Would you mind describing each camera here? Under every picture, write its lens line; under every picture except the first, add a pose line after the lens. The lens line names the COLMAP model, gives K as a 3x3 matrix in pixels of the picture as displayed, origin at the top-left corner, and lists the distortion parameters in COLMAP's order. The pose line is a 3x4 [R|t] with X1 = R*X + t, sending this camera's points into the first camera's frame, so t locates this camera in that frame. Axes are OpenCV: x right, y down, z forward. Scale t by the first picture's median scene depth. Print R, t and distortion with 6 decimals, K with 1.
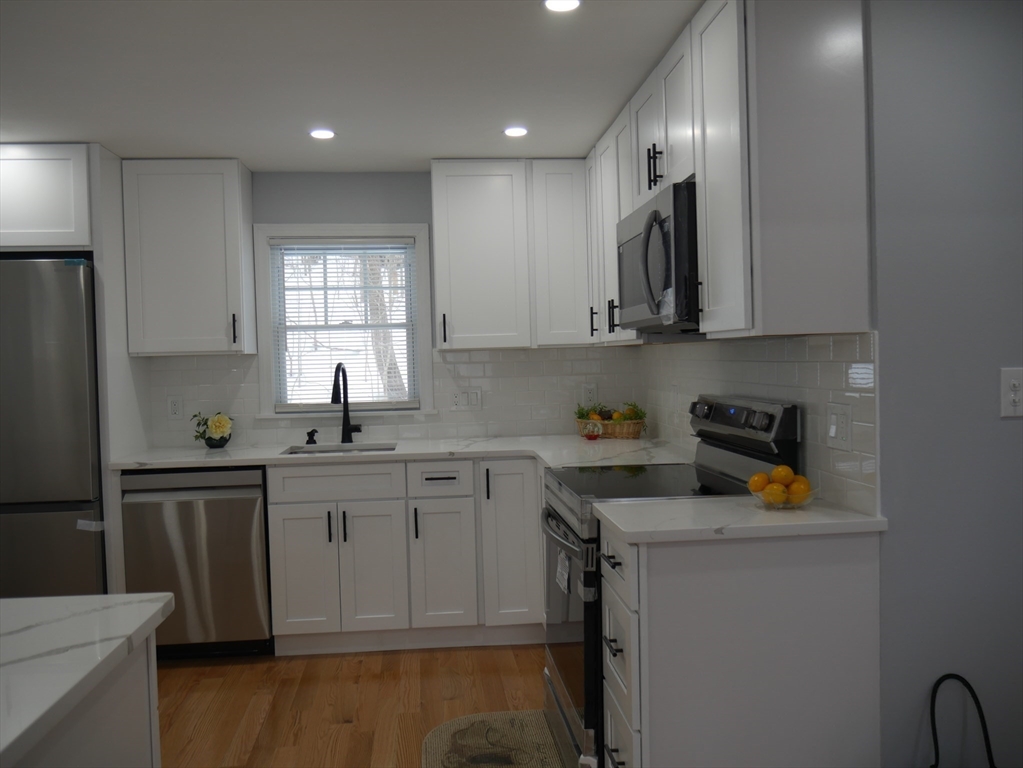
lens RADIAL K [[865.3, 0, 519.7], [0, 865.3, 388.7], [0, 0, 1]] dist [-0.030274, 0.021139]
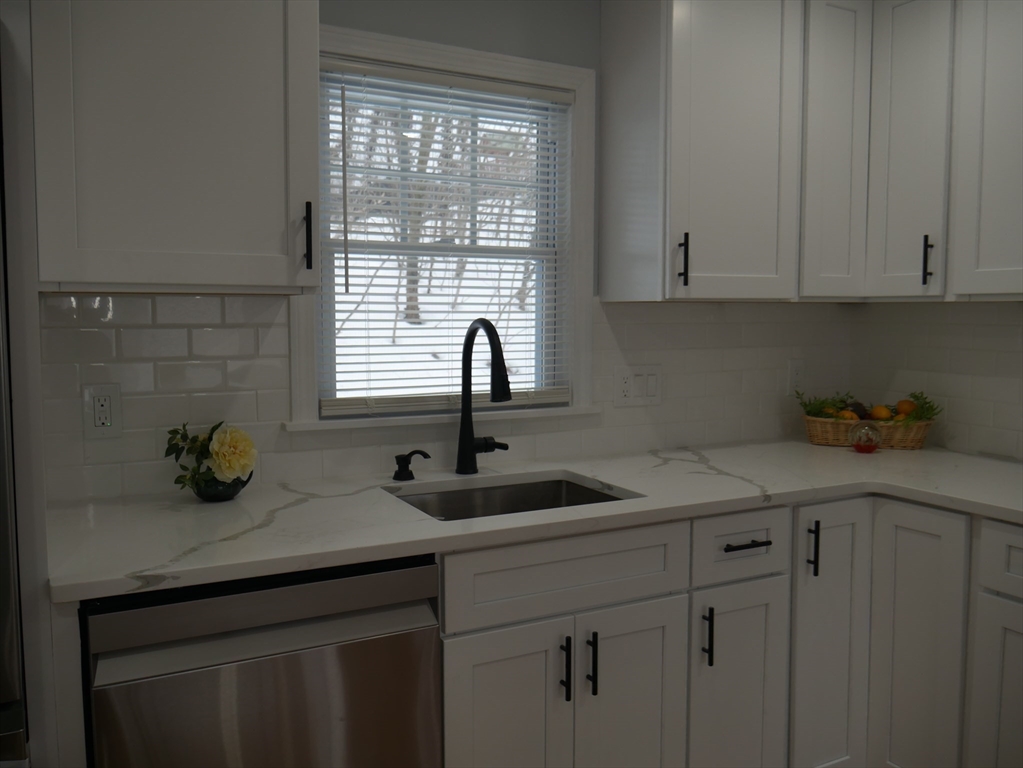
lens RADIAL K [[865.3, 0, 509.9], [0, 865.3, 386.6], [0, 0, 1]] dist [-0.030274, 0.021139]
pose [[0.923787, -0.007530, 0.382833, -0.387372], [-0.008778, 0.999127, 0.040834, -0.011294], [-0.382807, -0.041083, 0.922914, 0.529920]]
